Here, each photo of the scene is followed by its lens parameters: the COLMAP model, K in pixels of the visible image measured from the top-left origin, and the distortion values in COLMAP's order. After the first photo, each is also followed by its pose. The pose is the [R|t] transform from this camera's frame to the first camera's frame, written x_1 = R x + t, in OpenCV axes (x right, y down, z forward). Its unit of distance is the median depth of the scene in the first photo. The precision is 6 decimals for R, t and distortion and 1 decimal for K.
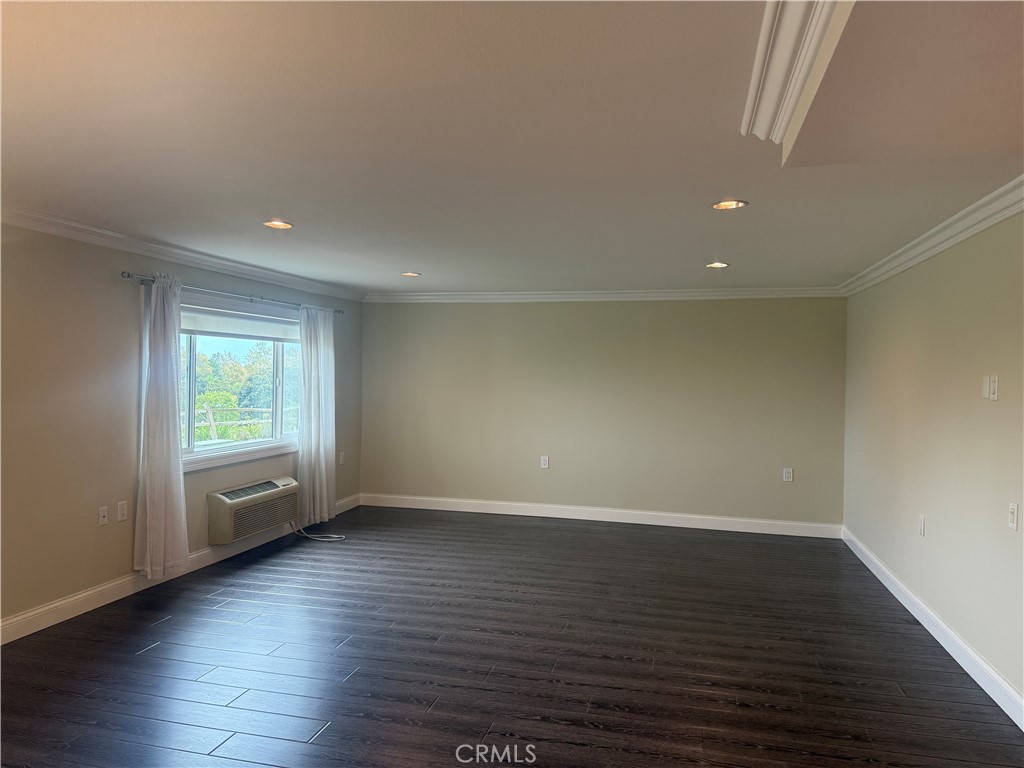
lens RADIAL K [[719.8, 0, 506.5], [0, 719.8, 381.2], [0, 0, 1]] dist [0.053552, -0.078672]
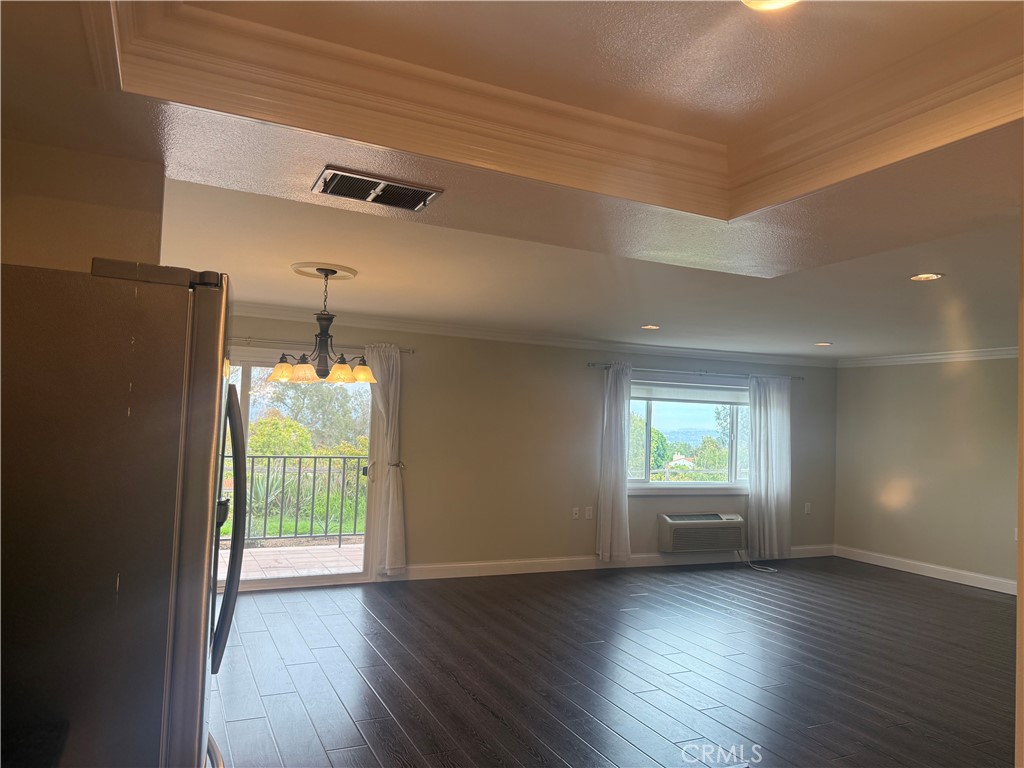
lens RADIAL K [[719.8, 0, 509.6], [0, 719.8, 380.3], [0, 0, 1]] dist [0.053552, -0.078672]
pose [[0.637296, -0.035464, -0.769802, 0.477899], [-0.034338, 0.996641, -0.074342, 0.011347], [0.769853, 0.073811, 0.633938, -0.120855]]
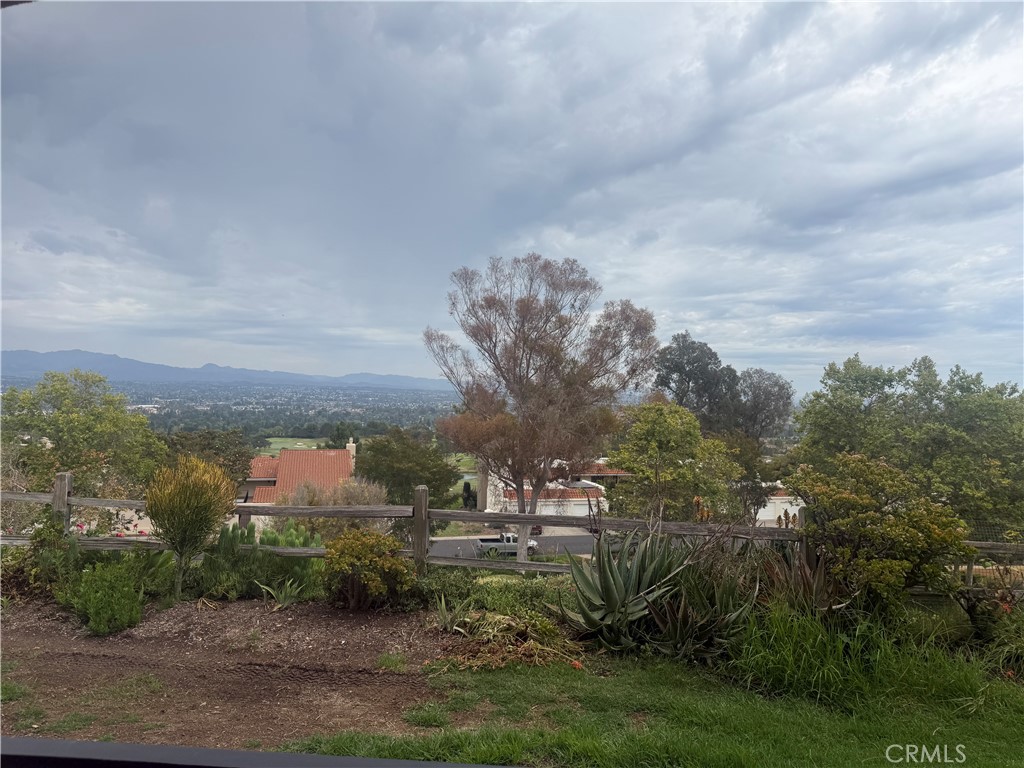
lens RADIAL K [[719.8, 0, 508.7], [0, 719.8, 379.8], [0, 0, 1]] dist [0.053552, -0.078672]
pose [[0.169094, -0.030881, -0.985116, -0.767038], [-0.027114, 0.998985, -0.035970, -0.015611], [0.985227, 0.032793, 0.168085, 0.399272]]
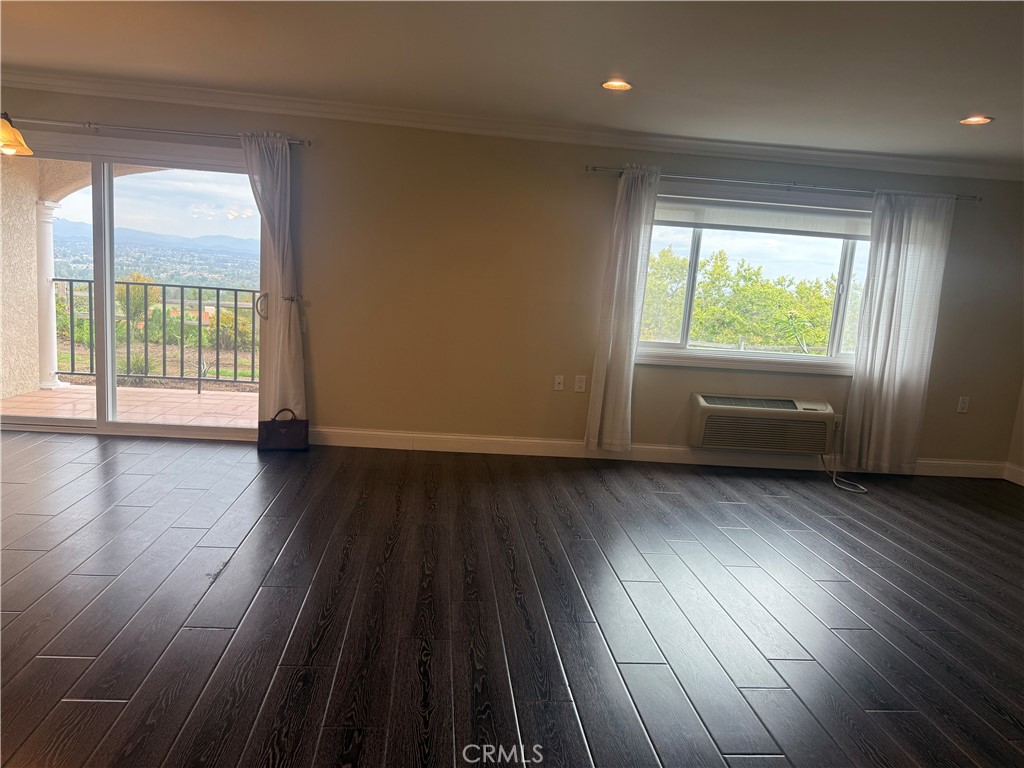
lens RADIAL K [[719.8, 0, 510.9], [0, 719.8, 394.3], [0, 0, 1]] dist [0.053552, -0.078672]
pose [[0.339059, 0.159750, -0.927102, 0.406345], [-0.074698, 0.986937, 0.142742, 0.034783], [0.937795, 0.020854, 0.346563, 0.420890]]
